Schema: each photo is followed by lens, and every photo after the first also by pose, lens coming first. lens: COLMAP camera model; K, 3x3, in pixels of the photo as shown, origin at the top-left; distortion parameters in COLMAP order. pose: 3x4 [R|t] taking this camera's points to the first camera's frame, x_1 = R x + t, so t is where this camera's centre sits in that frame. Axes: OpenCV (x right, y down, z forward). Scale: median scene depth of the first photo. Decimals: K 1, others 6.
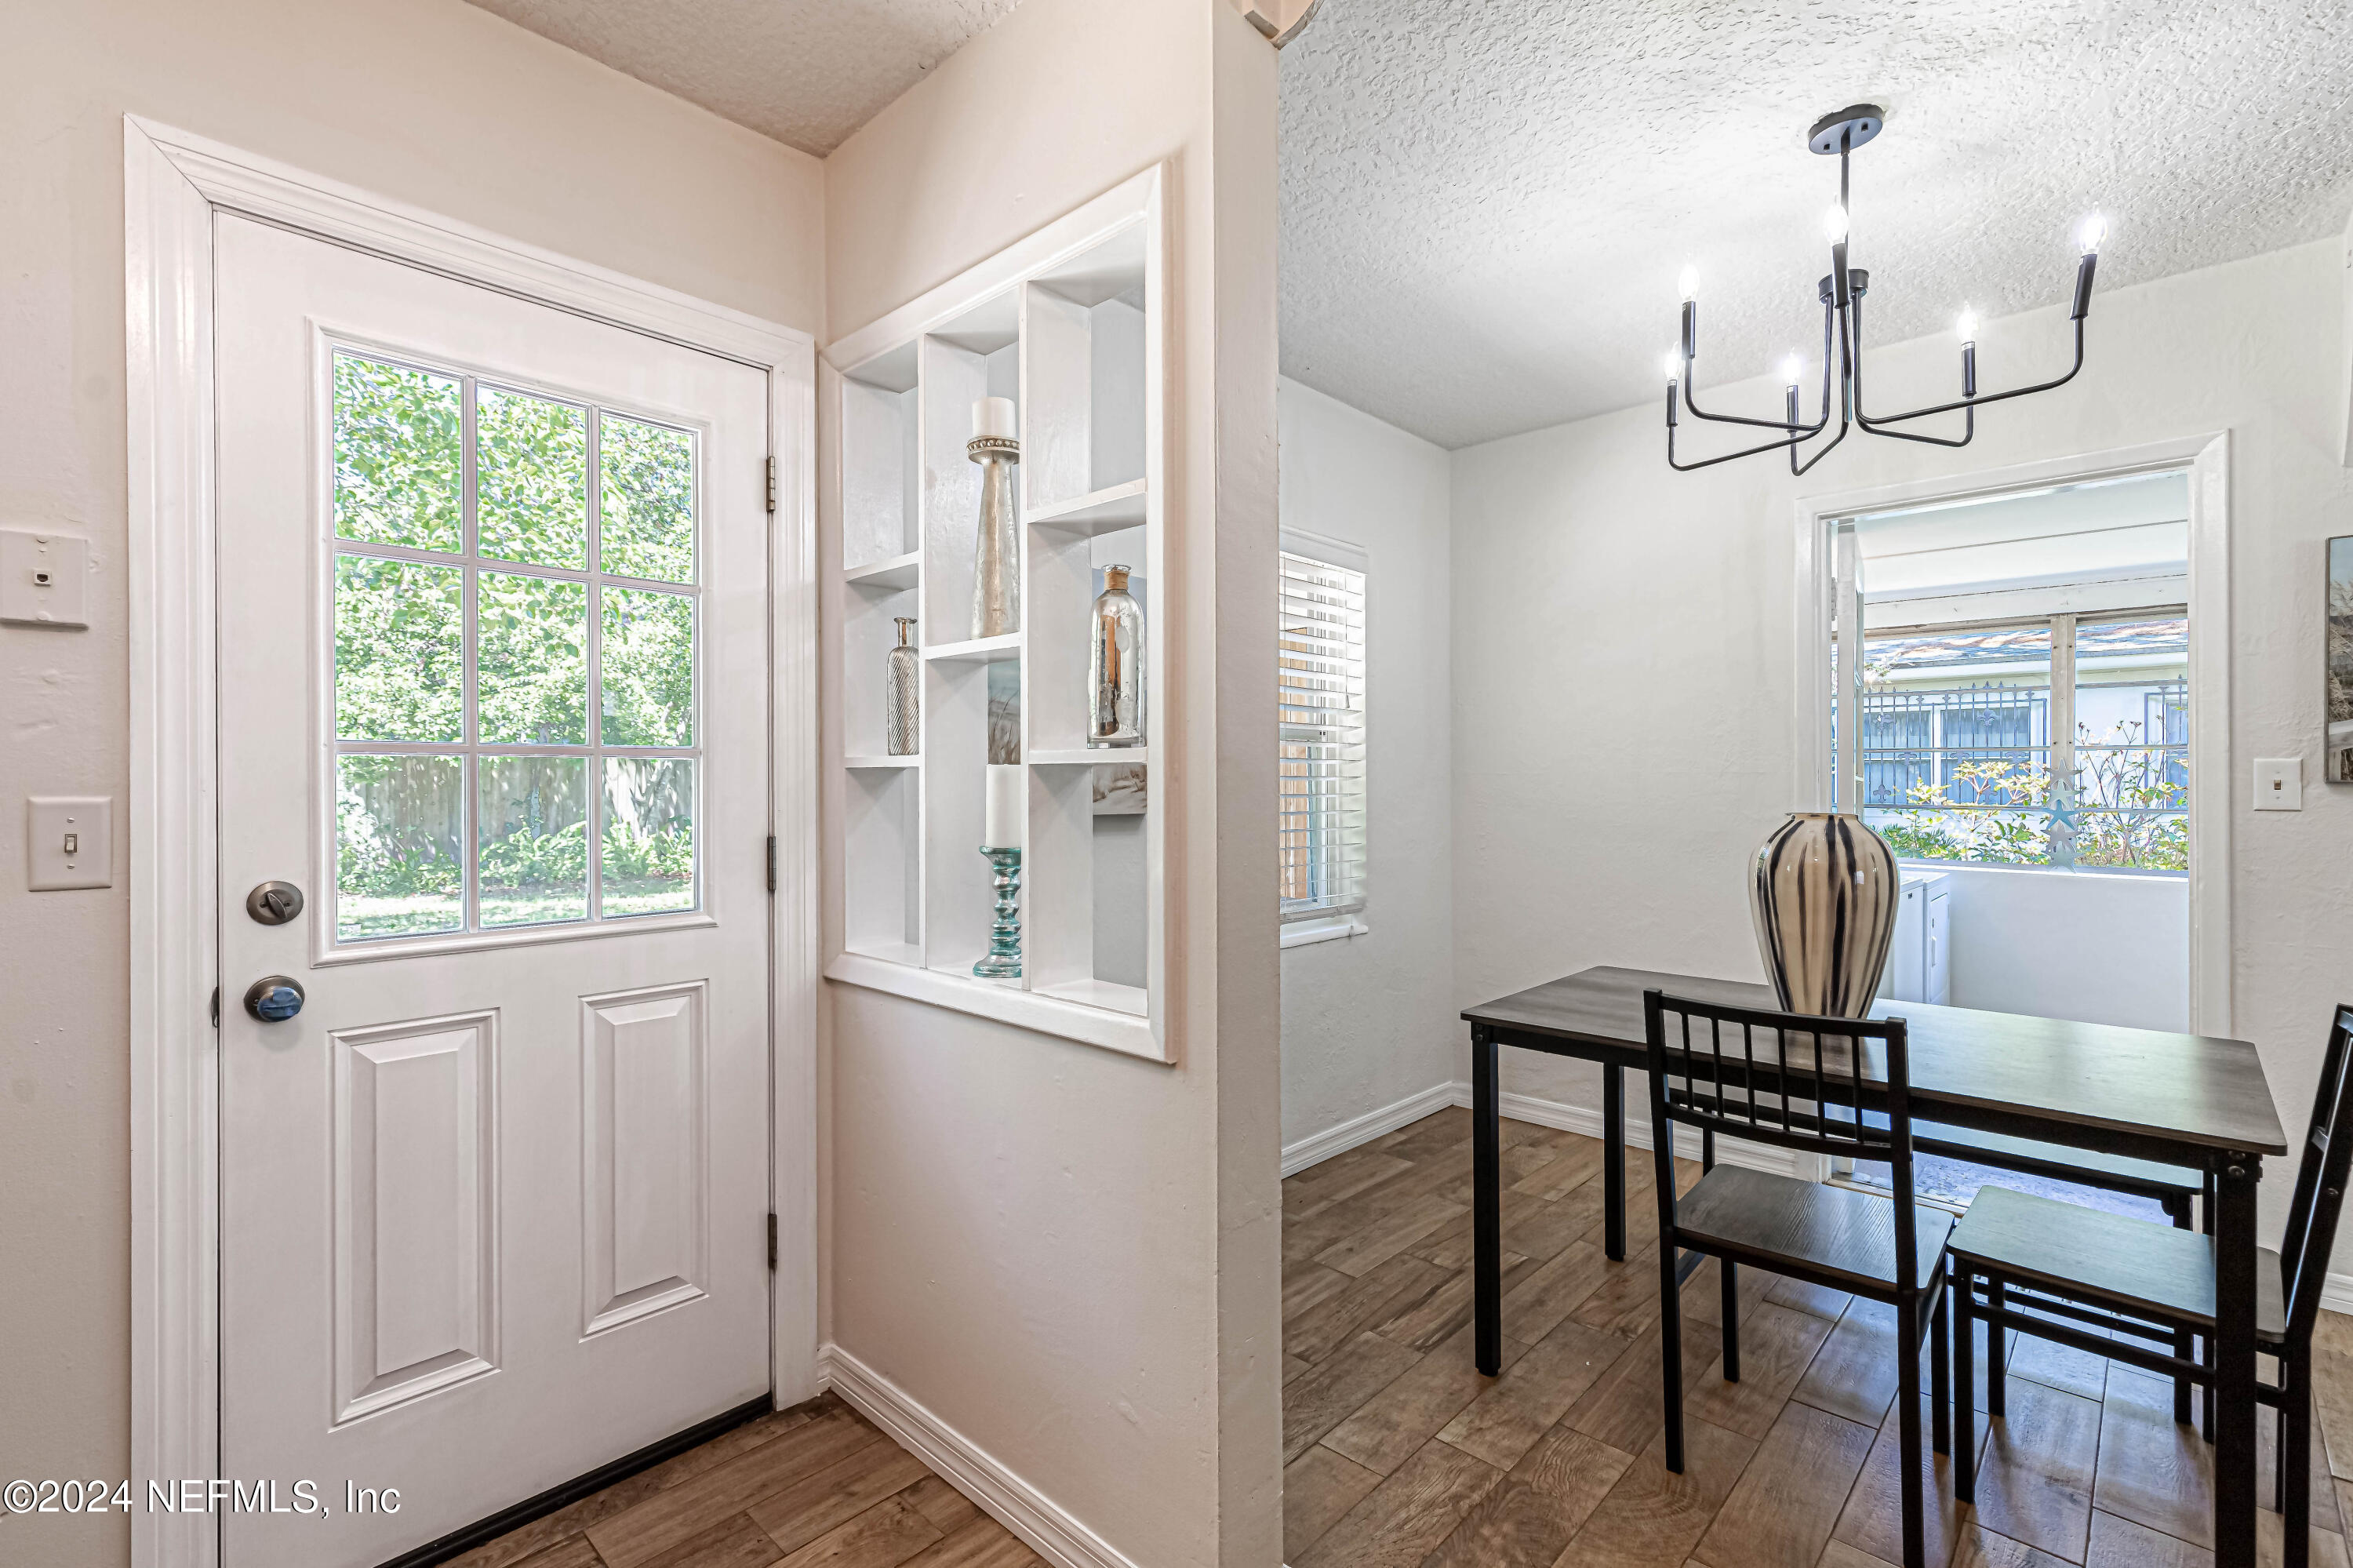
lens RADIAL K [[1068.5, 0, 1166.7], [0, 1068.5, 781.2], [0, 0, 1]] dist [0.007525, -0.001174]
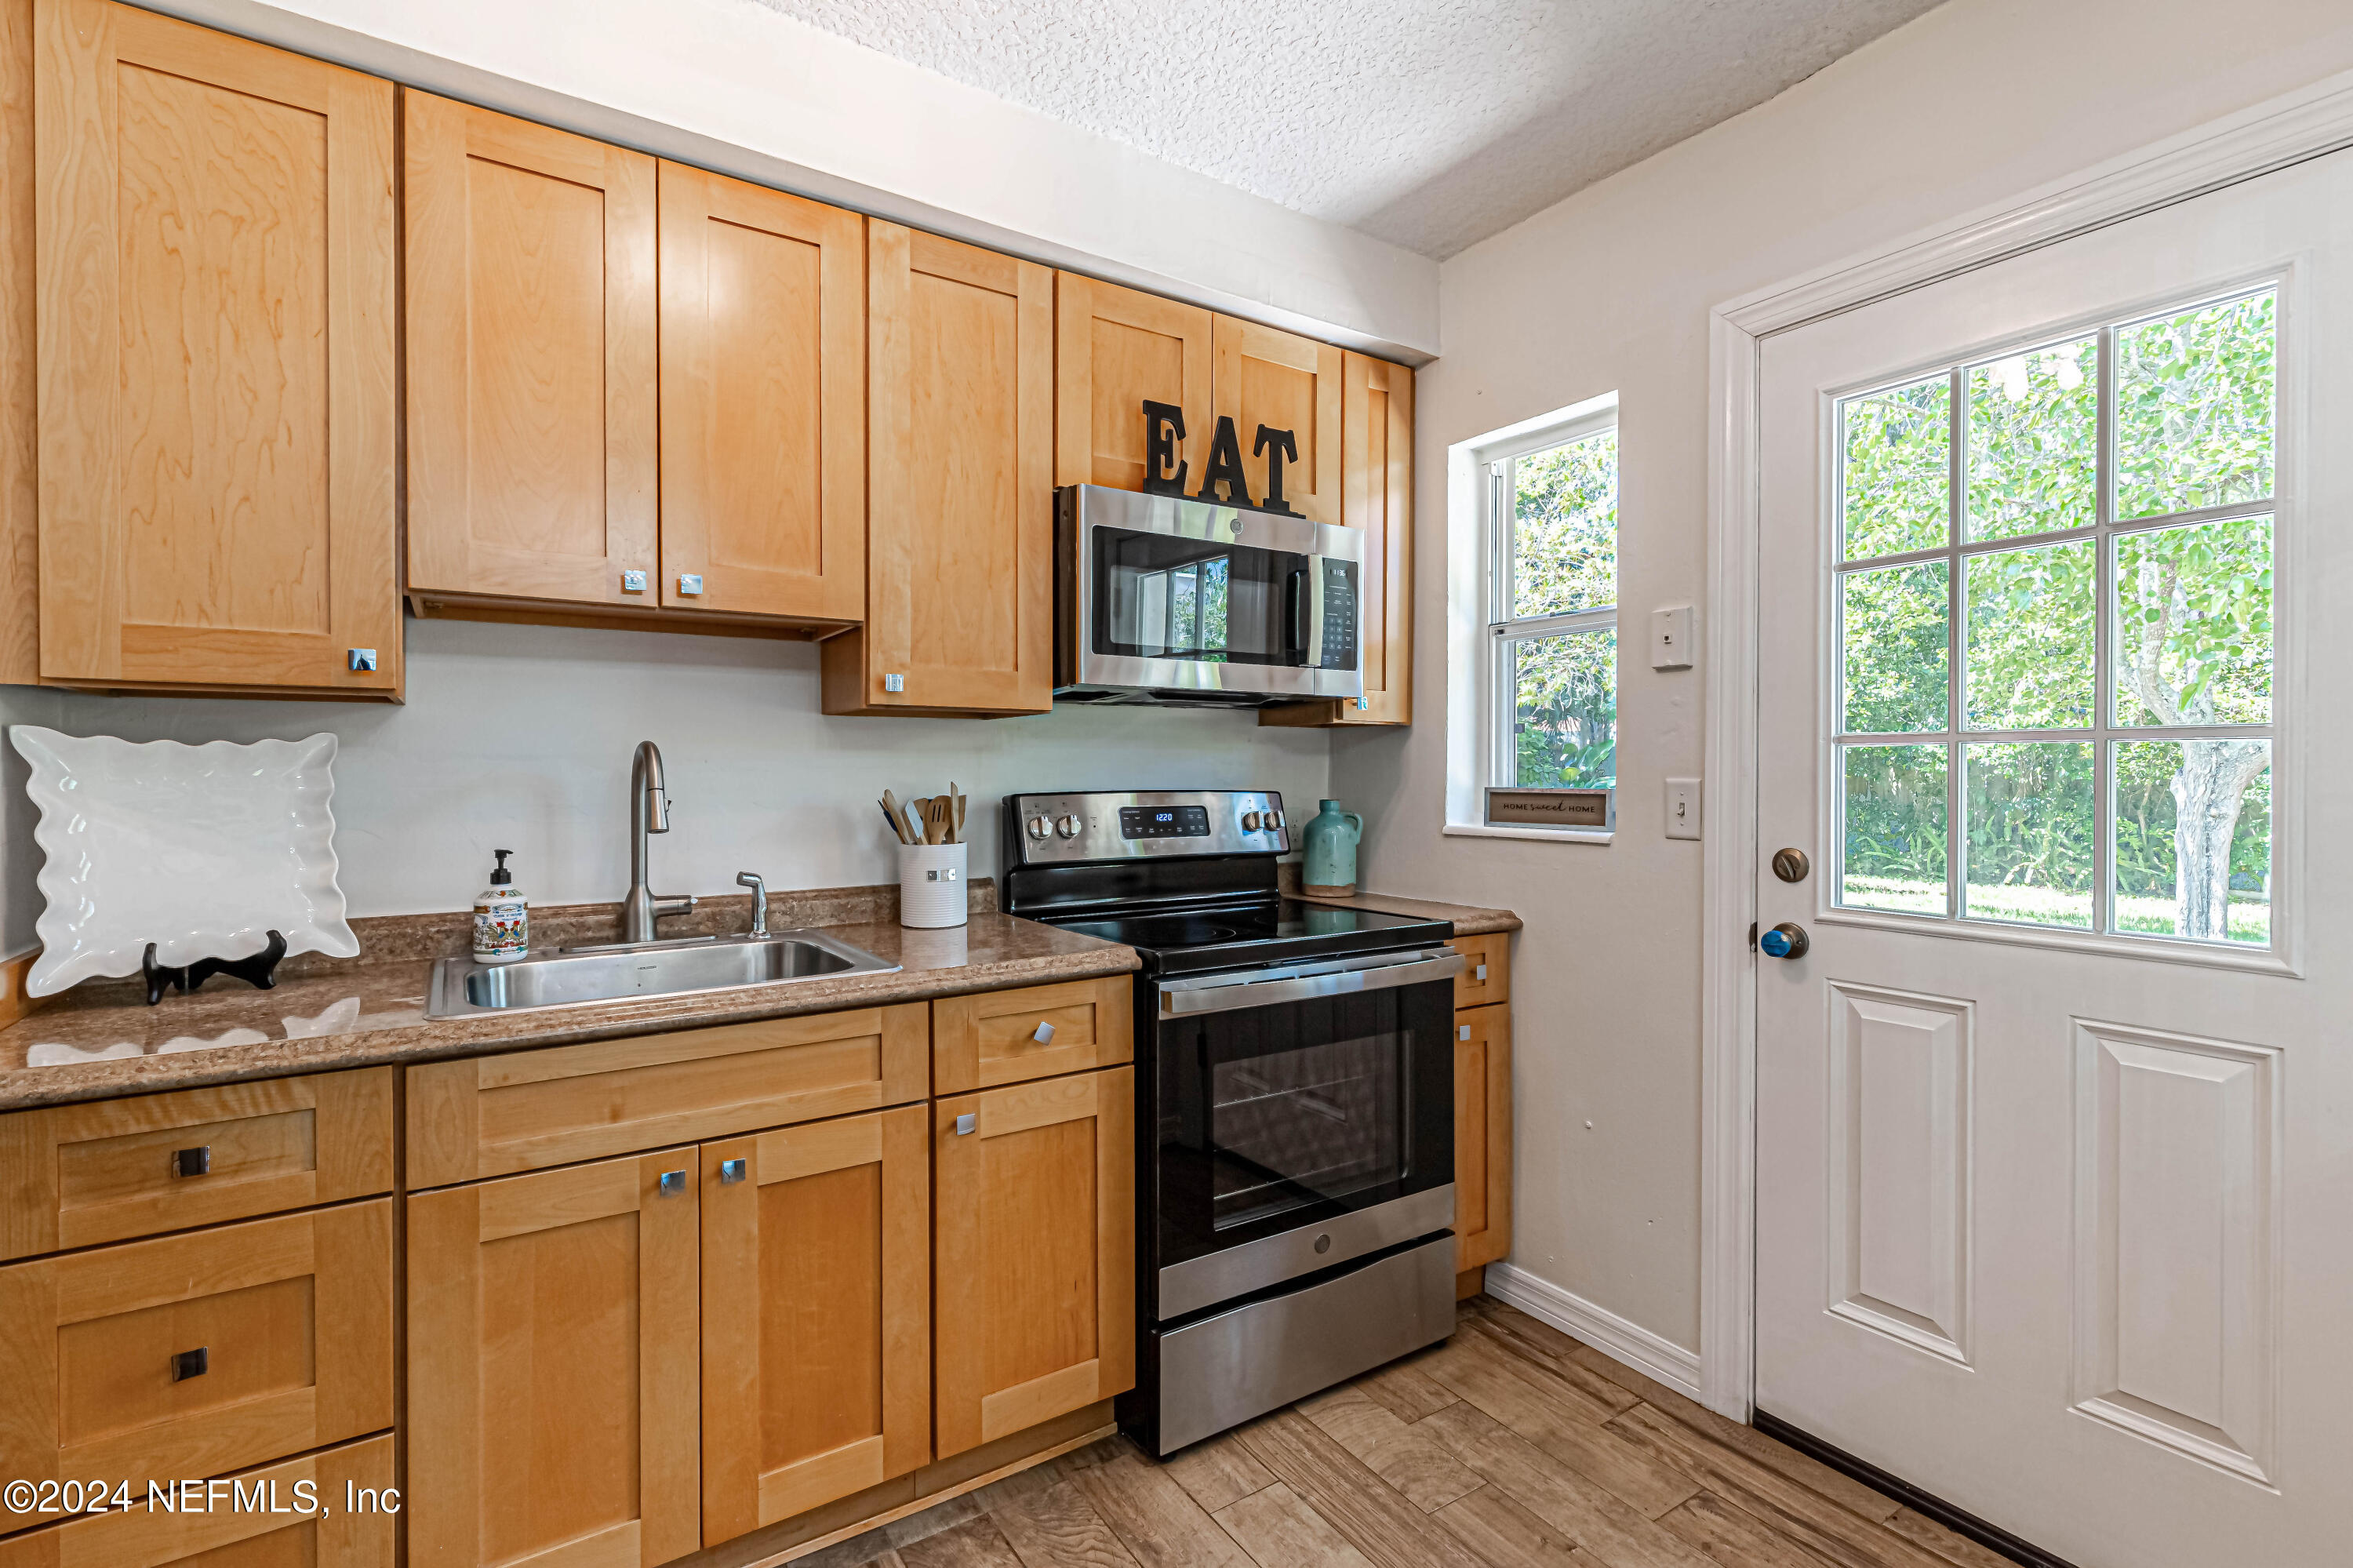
lens RADIAL K [[1068.5, 0, 1166.7], [0, 1068.5, 781.2], [0, 0, 1]] dist [0.007525, -0.001174]
pose [[-0.239080, 0.011609, -0.970931, 0.463355], [-0.002126, 0.999920, 0.012479, 0.000352], [0.970998, 0.005048, -0.239036, 0.478968]]
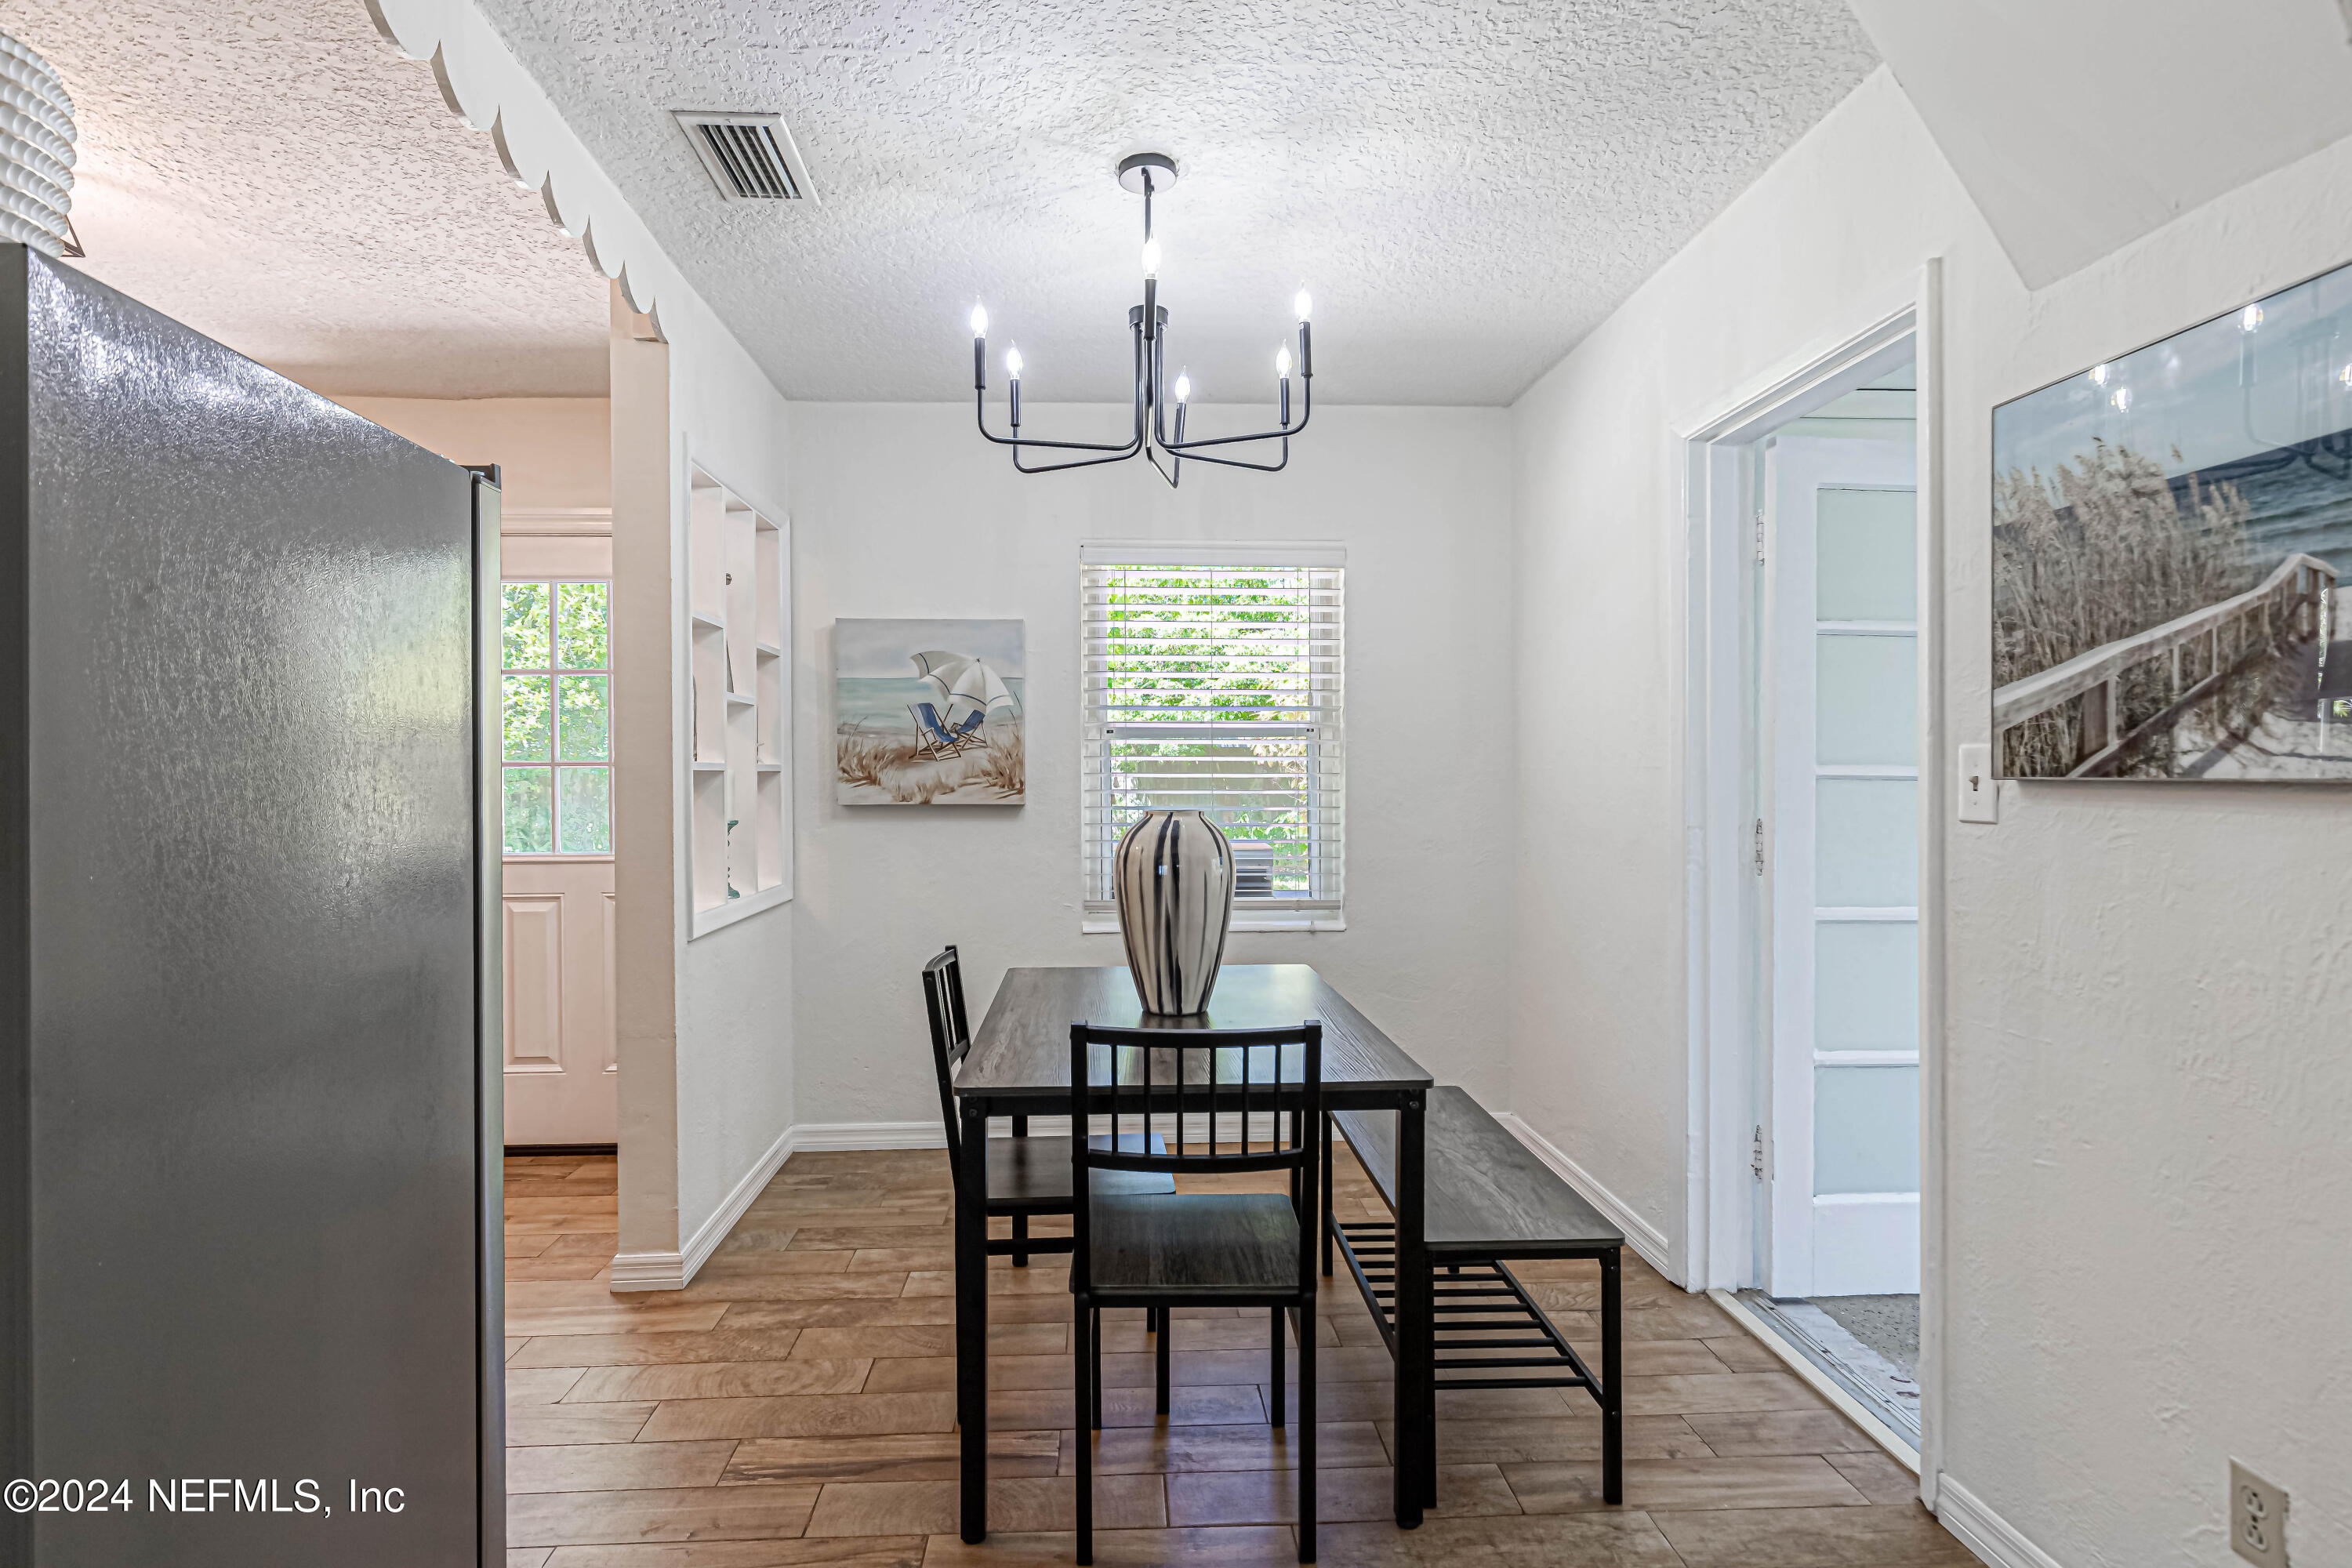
lens RADIAL K [[1220.3, 0, 1176.0], [0, 1220.3, 784.0], [0, 0, 1]] dist [-0.002936, -0.000107]
pose [[0.715004, 0.001920, -0.699118, 1.649990], [0.002859, 0.999980, 0.005671, -0.002633], [0.699115, -0.006054, 0.714984, 0.159706]]
